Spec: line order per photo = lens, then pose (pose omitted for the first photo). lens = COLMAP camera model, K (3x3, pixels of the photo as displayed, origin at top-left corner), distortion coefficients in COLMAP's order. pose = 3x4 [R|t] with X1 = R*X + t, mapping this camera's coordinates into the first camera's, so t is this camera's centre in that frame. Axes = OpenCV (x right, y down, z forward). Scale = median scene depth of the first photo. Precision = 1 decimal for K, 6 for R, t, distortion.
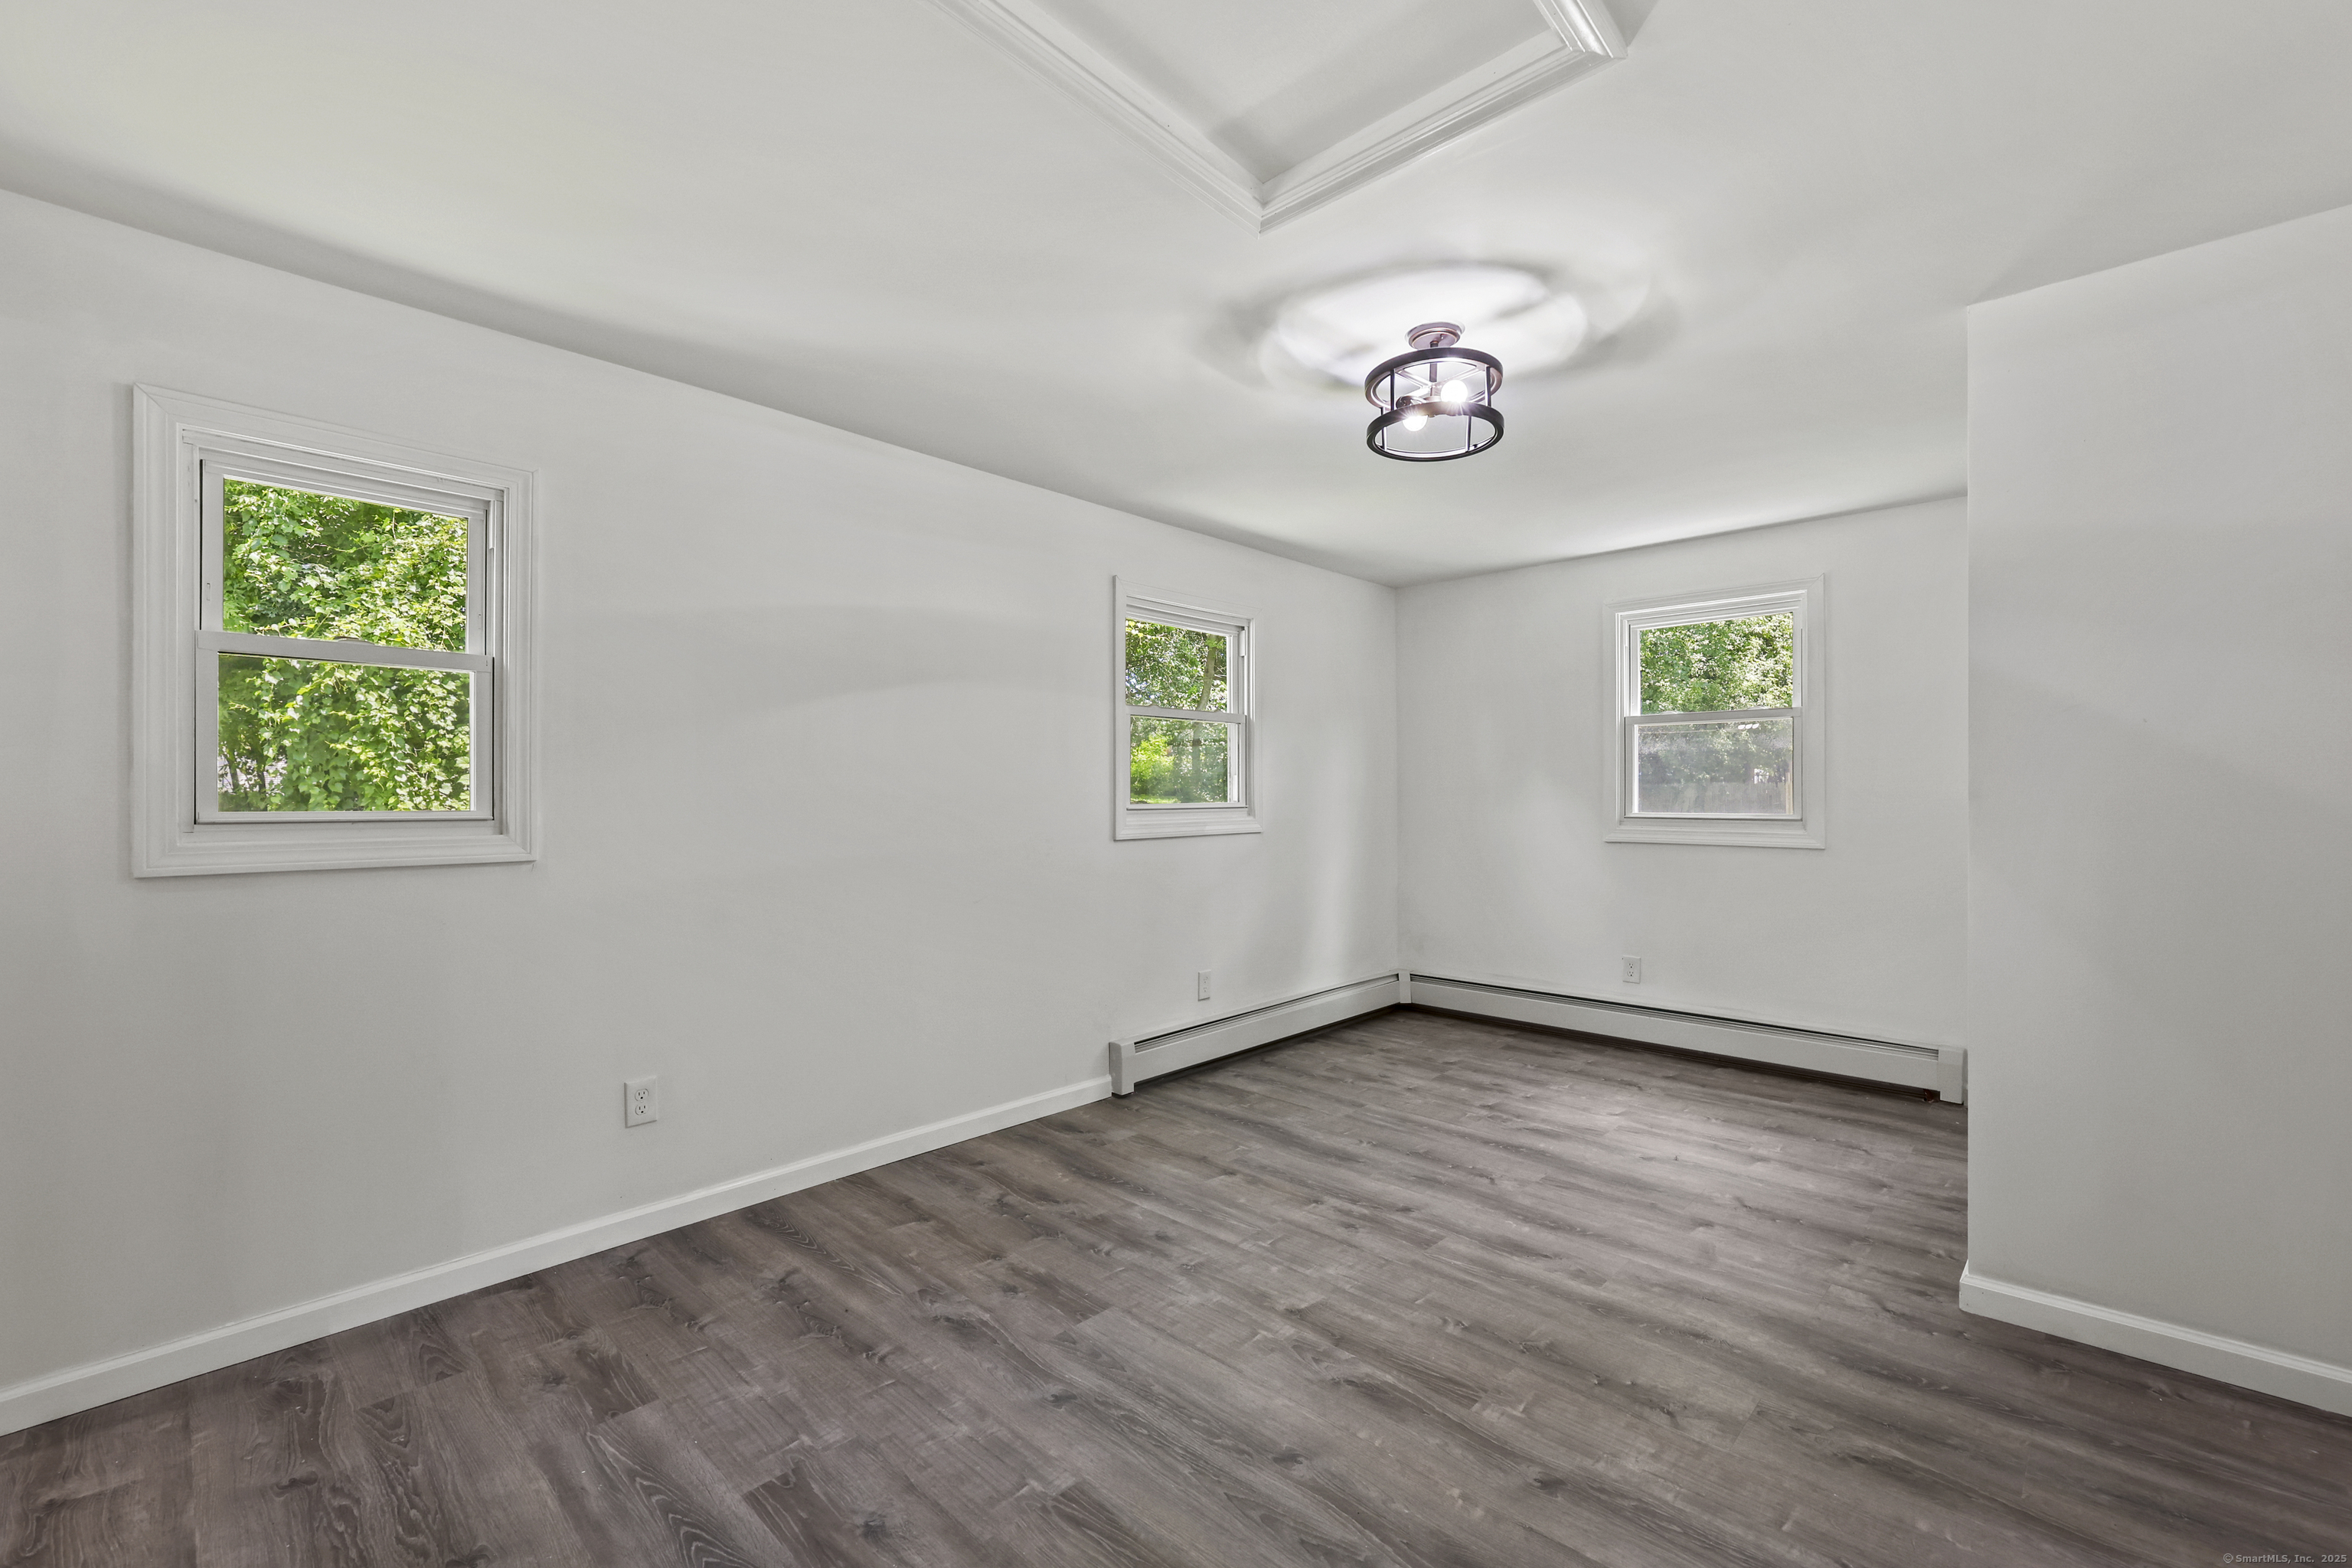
lens RADIAL K [[981.0, 0, 1181.6], [0, 981.0, 802.4], [0, 0, 1]] dist [0.002266, 0.000381]
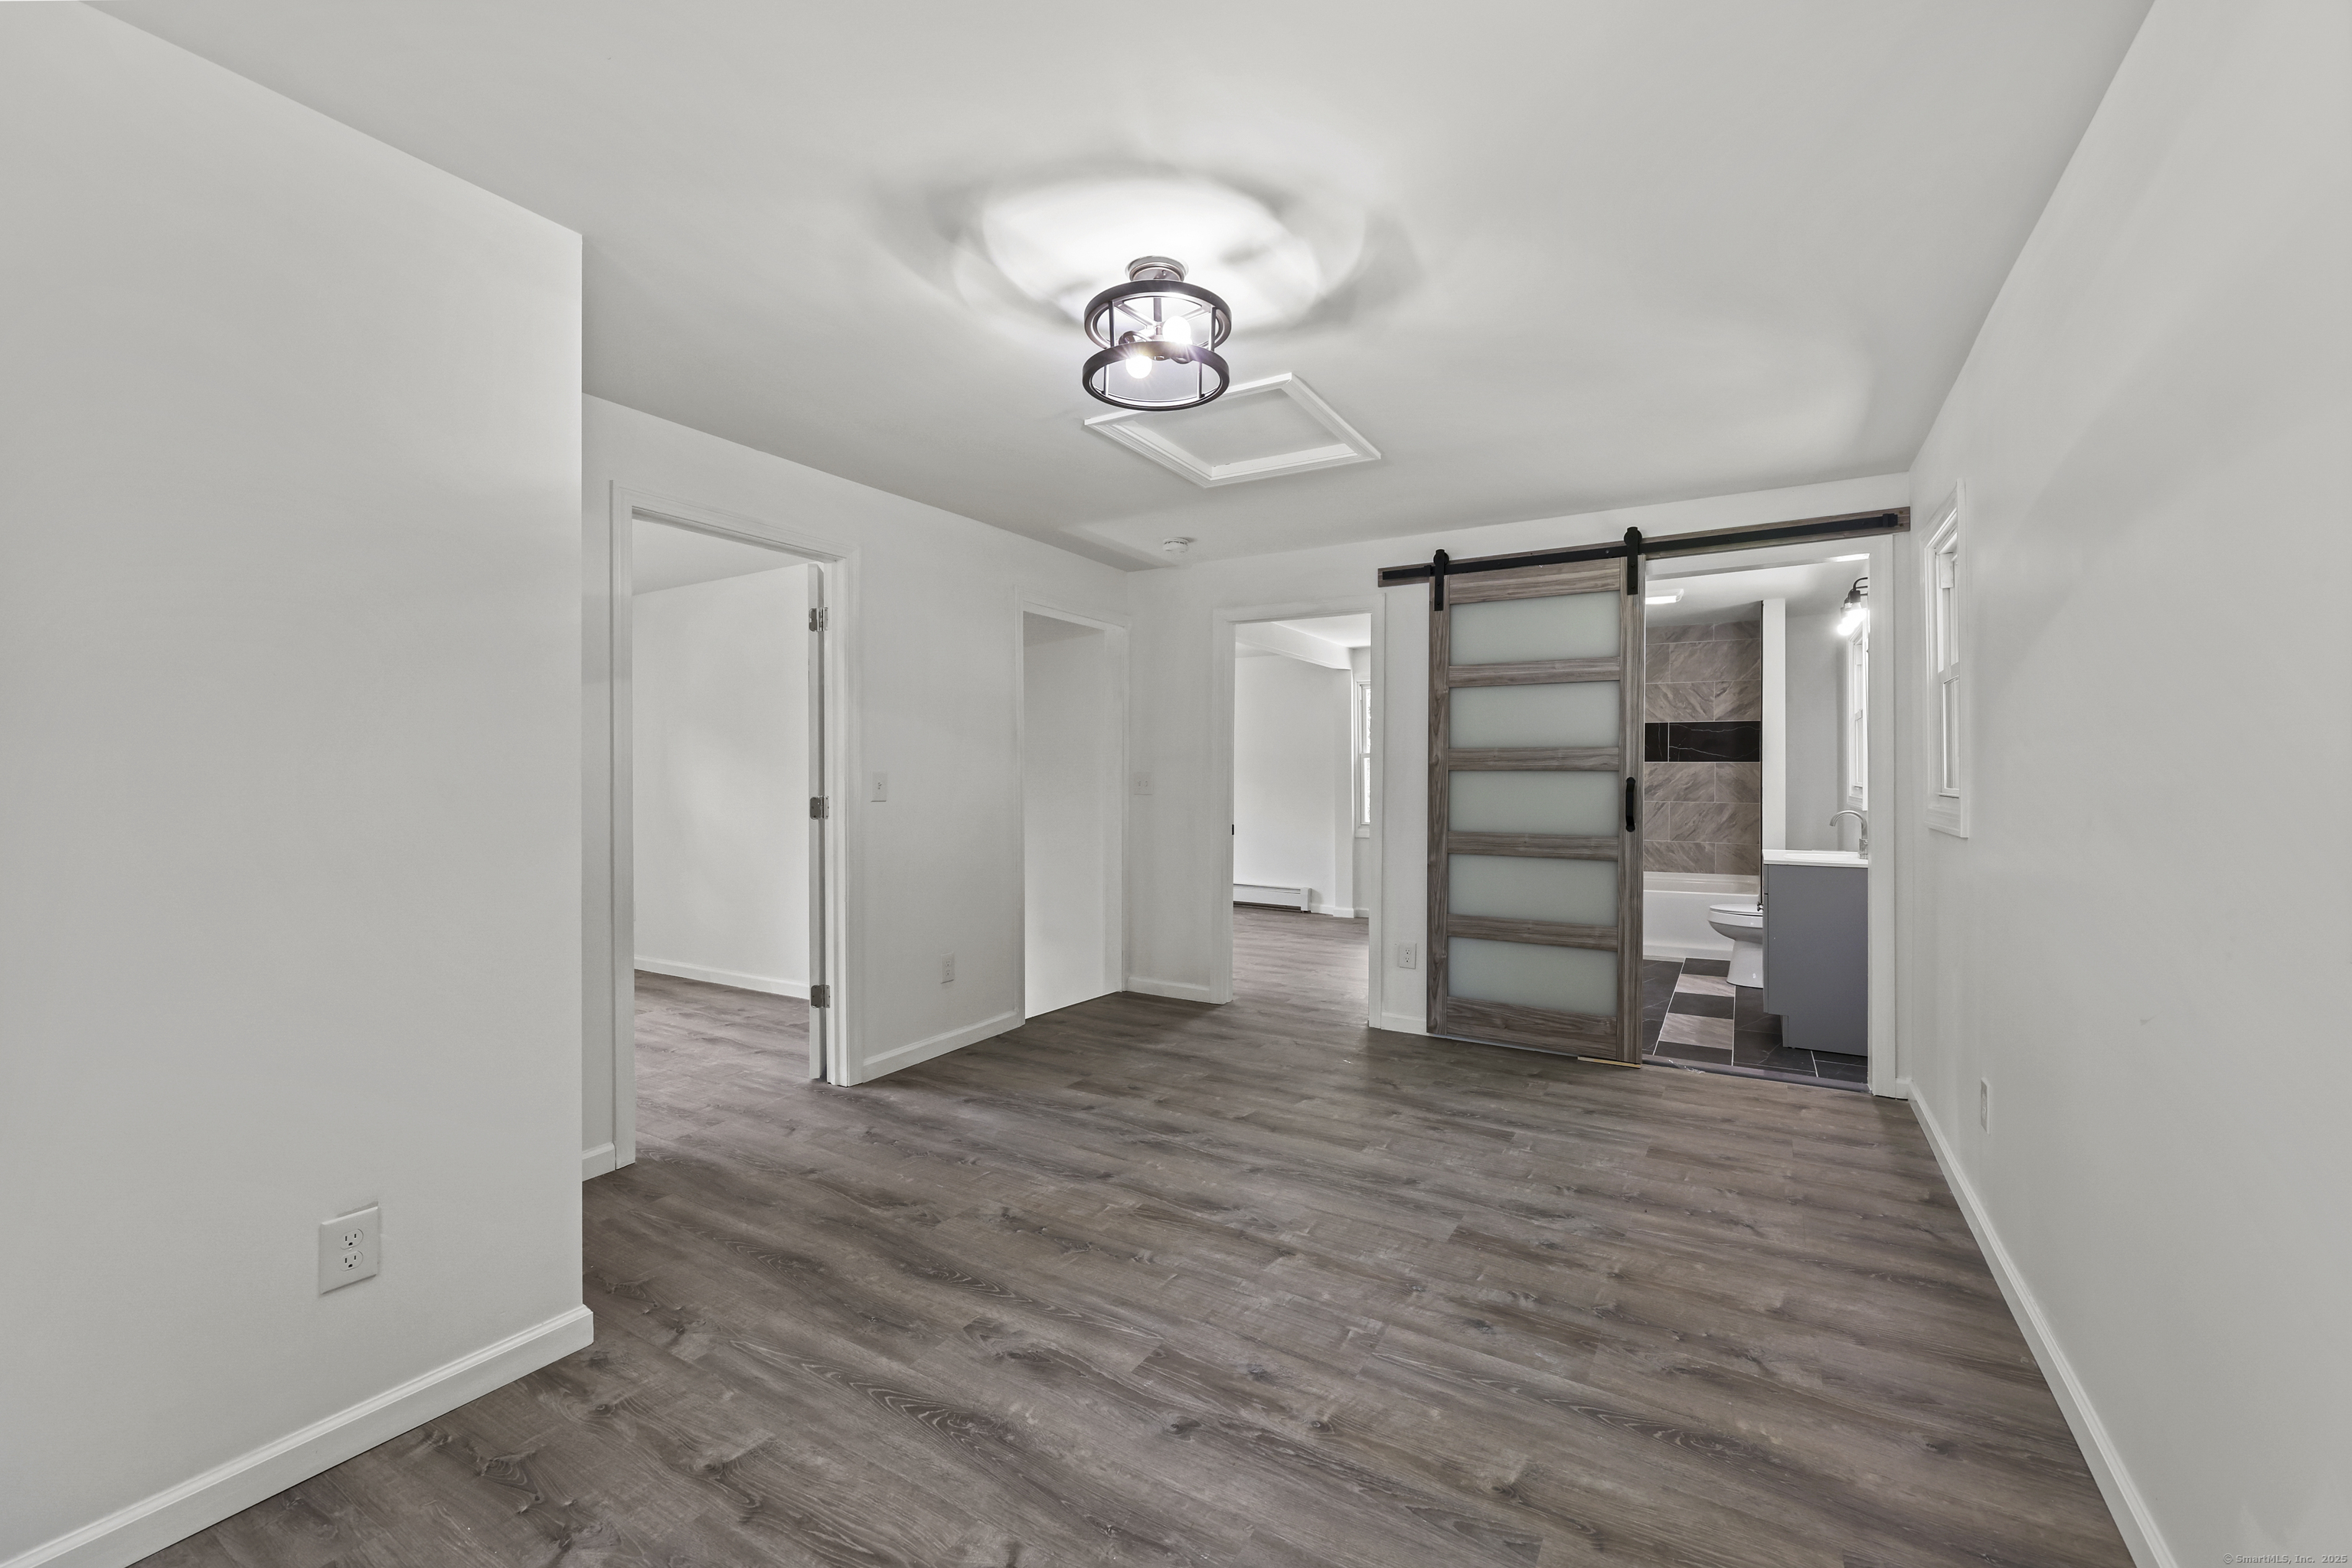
lens RADIAL K [[949.2, 0, 1190.1], [0, 949.2, 783.1], [0, 0, 1]] dist [0.001156, 0.000263]
pose [[-0.974934, 0.002574, -0.222478, 0.396313], [-0.000459, 0.999908, 0.013579, -0.013577], [0.222492, 0.013341, -0.974843, 1.752342]]
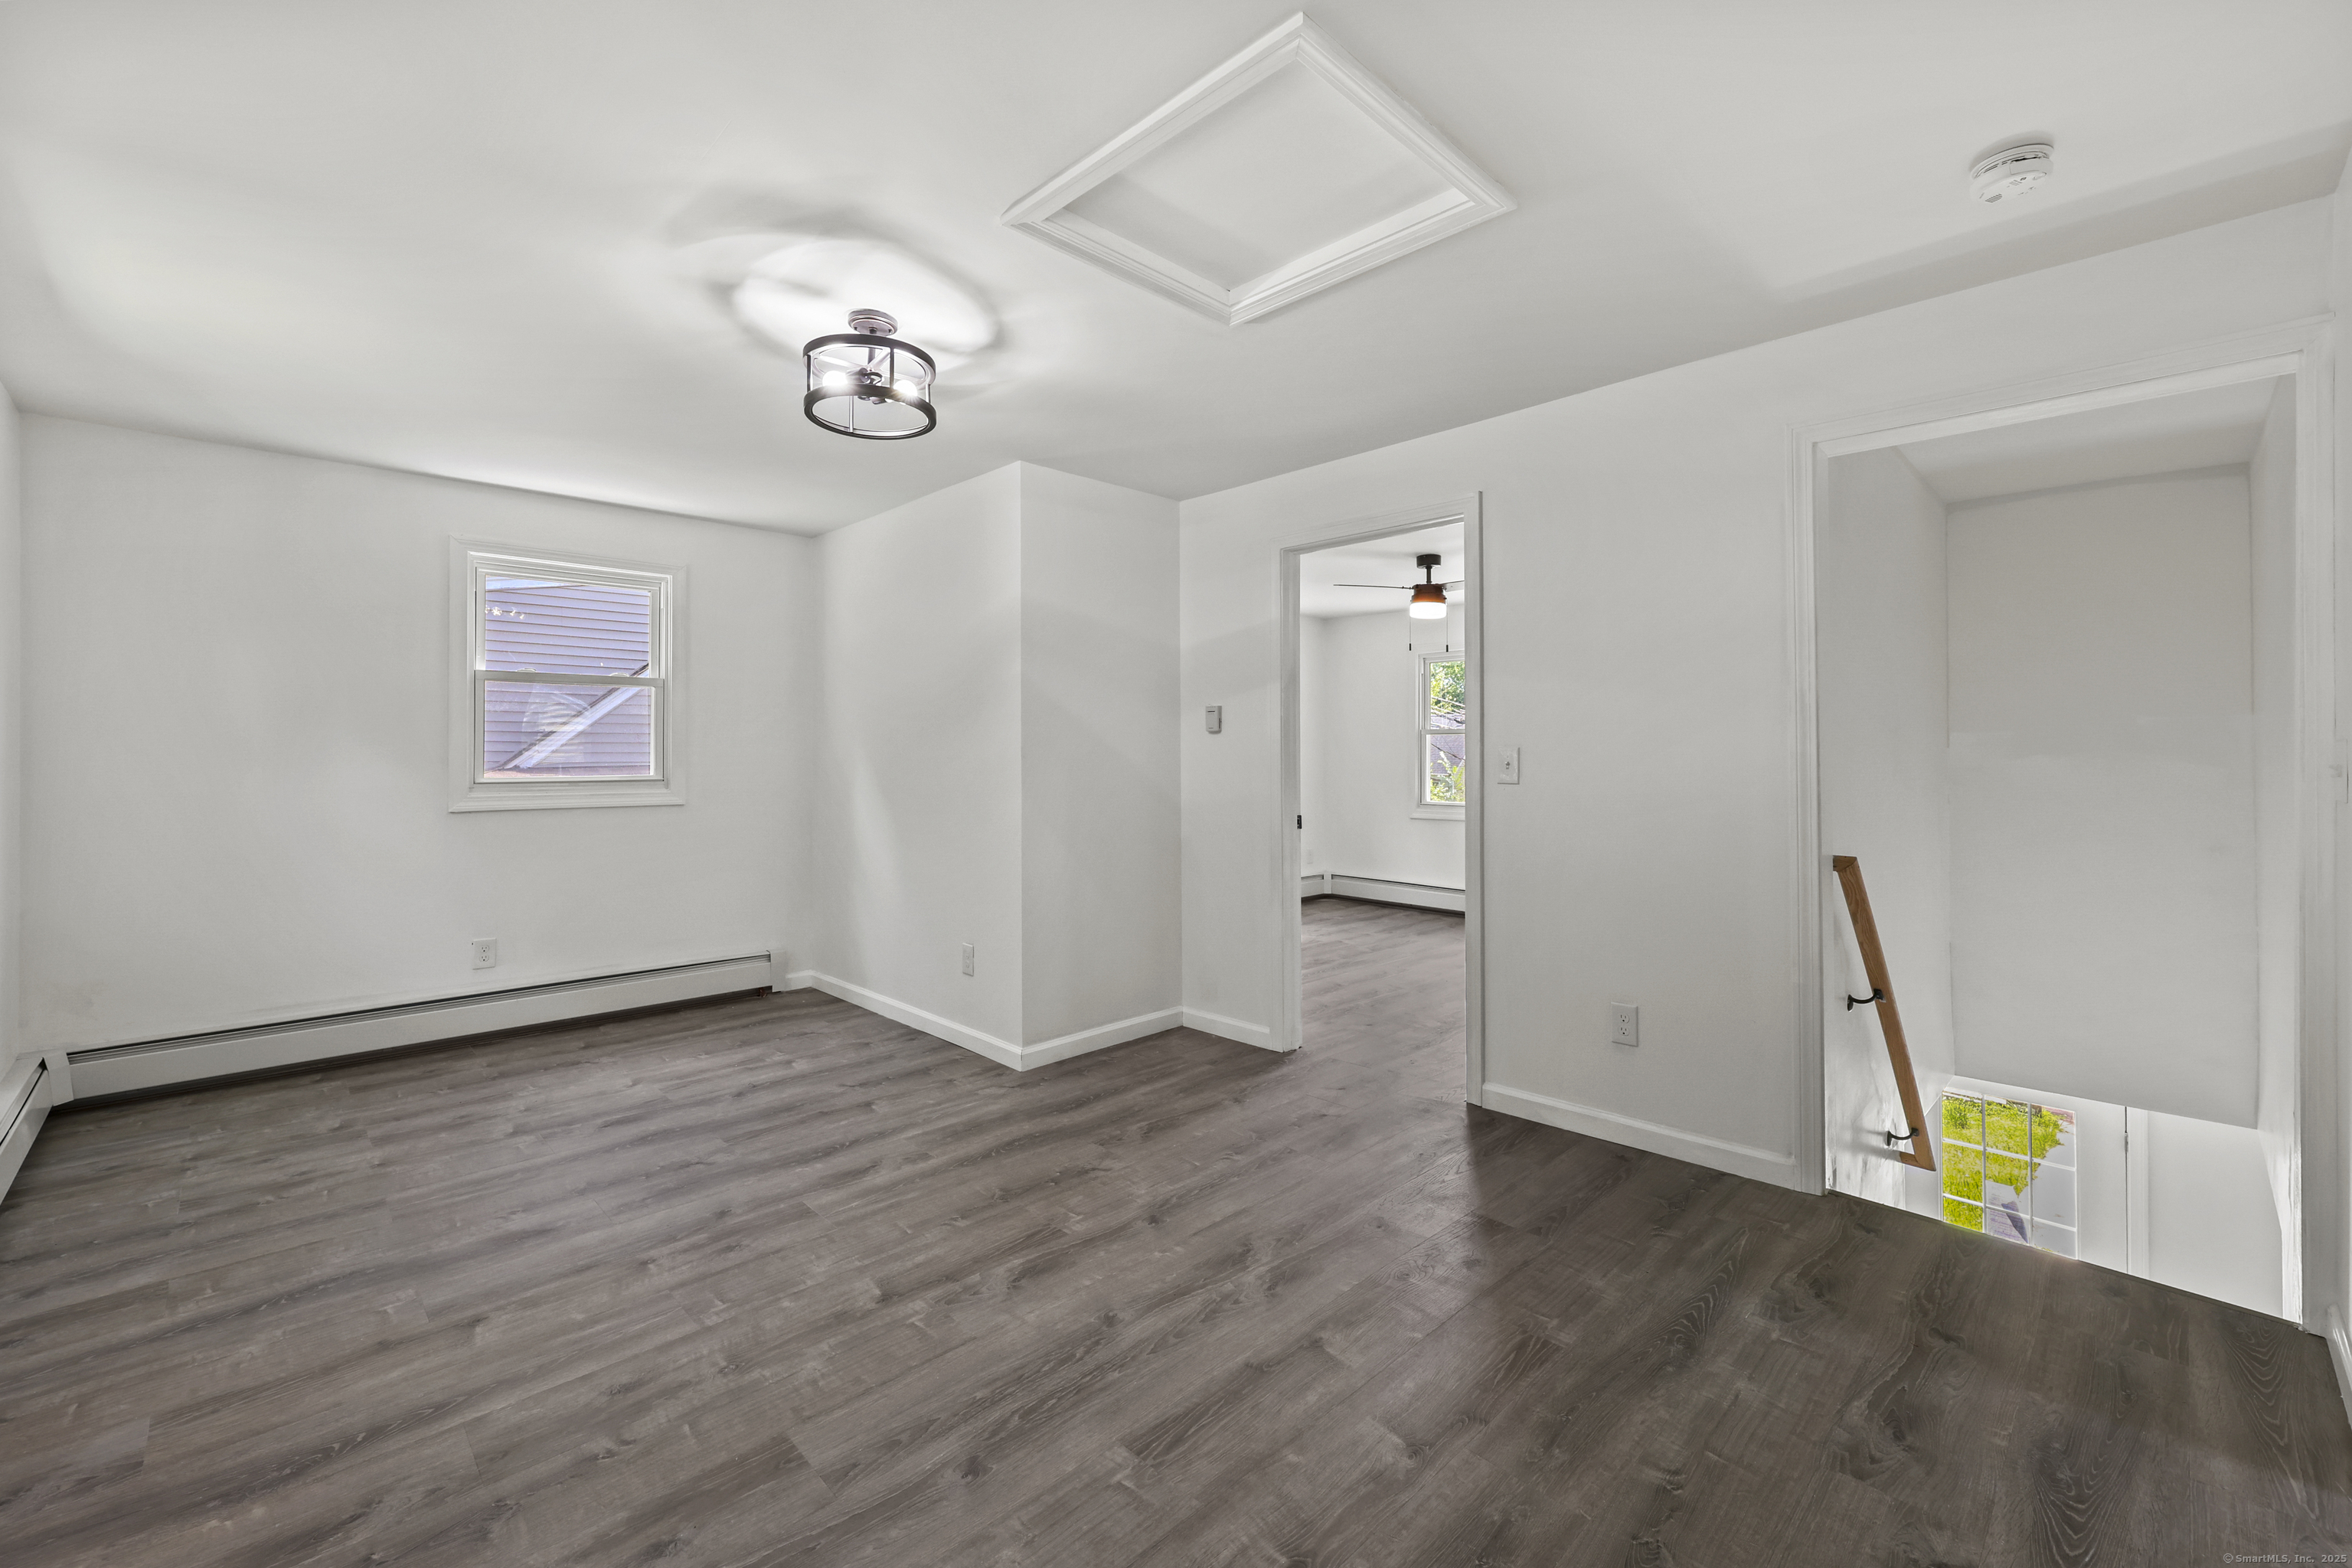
lens RADIAL K [[972.2, 0, 1187.8], [0, 972.2, 741.8], [0, 0, 1]] dist [0.001414, 0.000193]
pose [[0.034429, 0.017120, 0.999260, -0.724098], [0.010939, 0.999787, -0.017506, 0.000791], [-0.999347, 0.011533, 0.034235, 0.588516]]
